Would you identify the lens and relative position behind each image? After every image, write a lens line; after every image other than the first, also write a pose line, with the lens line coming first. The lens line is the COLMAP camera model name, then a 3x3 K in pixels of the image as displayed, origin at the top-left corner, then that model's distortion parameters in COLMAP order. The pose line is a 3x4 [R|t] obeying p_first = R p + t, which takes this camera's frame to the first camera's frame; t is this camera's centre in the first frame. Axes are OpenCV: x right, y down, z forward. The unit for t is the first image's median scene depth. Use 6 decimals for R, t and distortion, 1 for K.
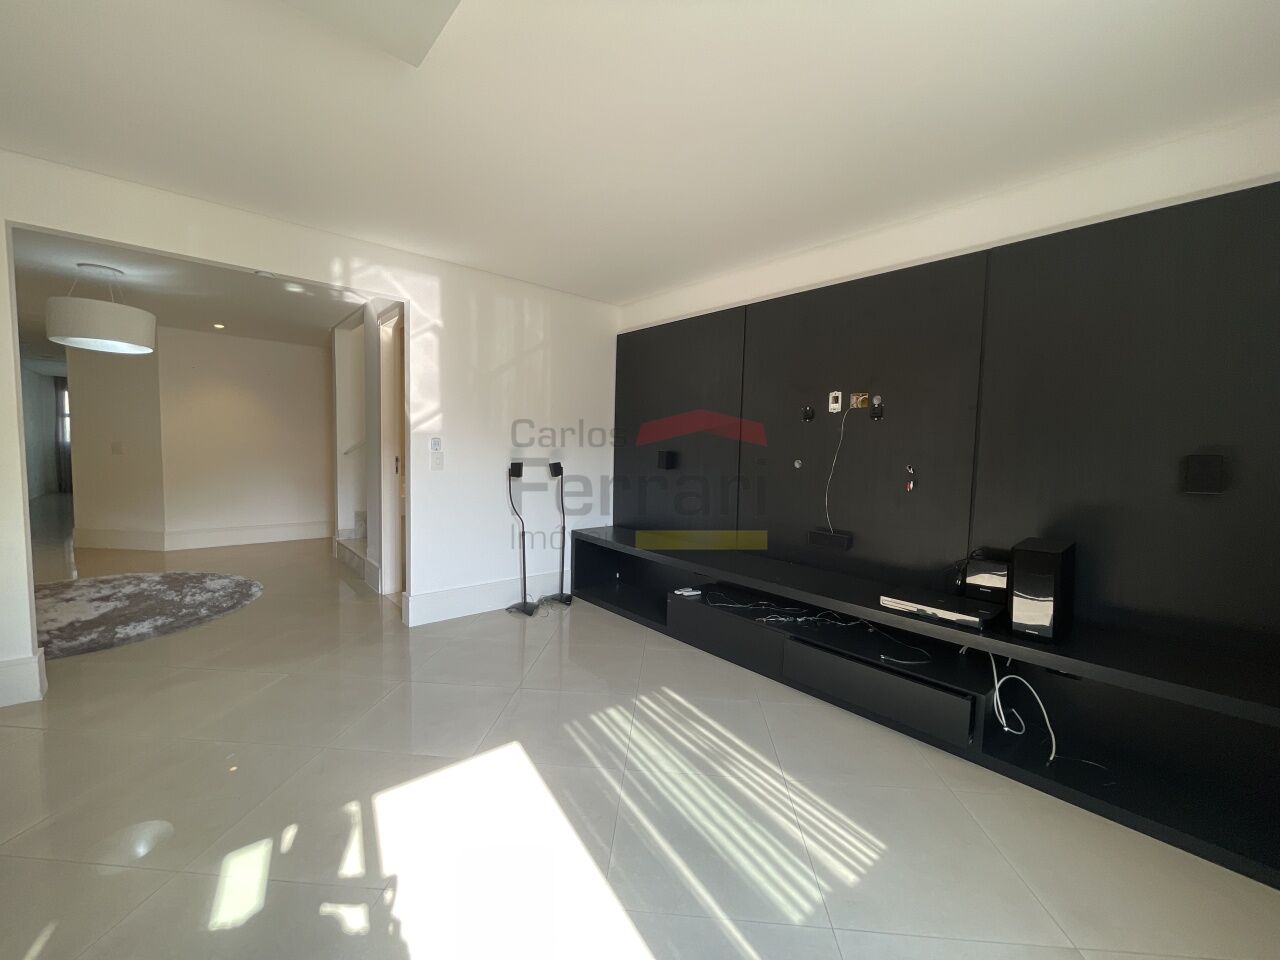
lens RADIAL K [[523.8, 0, 638.9], [0, 523.8, 477.5], [0, 0, 1]] dist [0.003354, 0.001370]
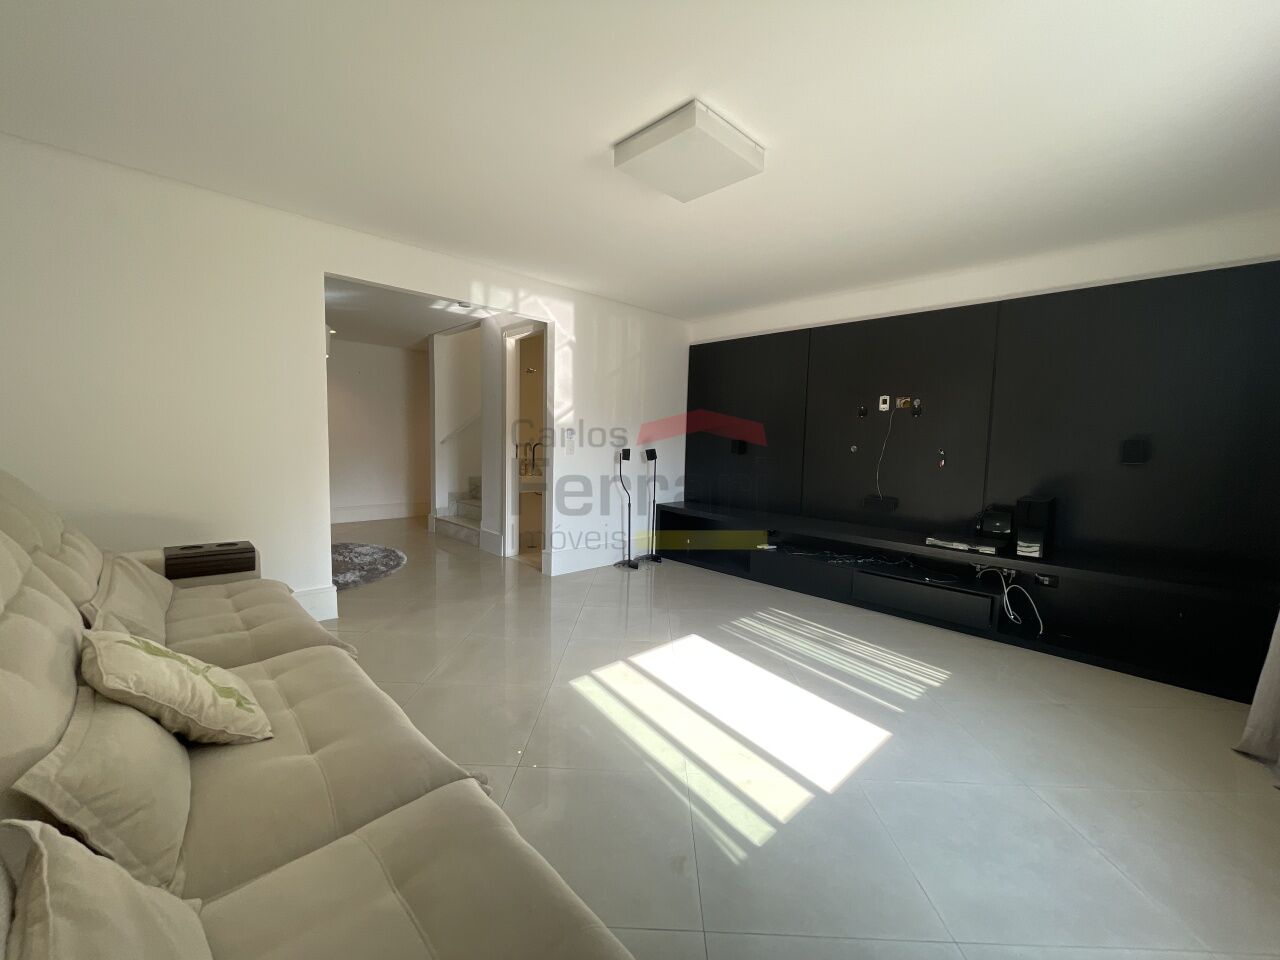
lens RADIAL K [[523.8, 0, 639.2], [0, 523.8, 479.8], [0, 0, 1]] dist [0.003354, 0.001370]
pose [[0.998395, -0.003601, 0.056528, -0.318677], [0.002481, 0.999800, 0.019865, 0.025346], [-0.056588, -0.019692, 0.998203, -0.312726]]
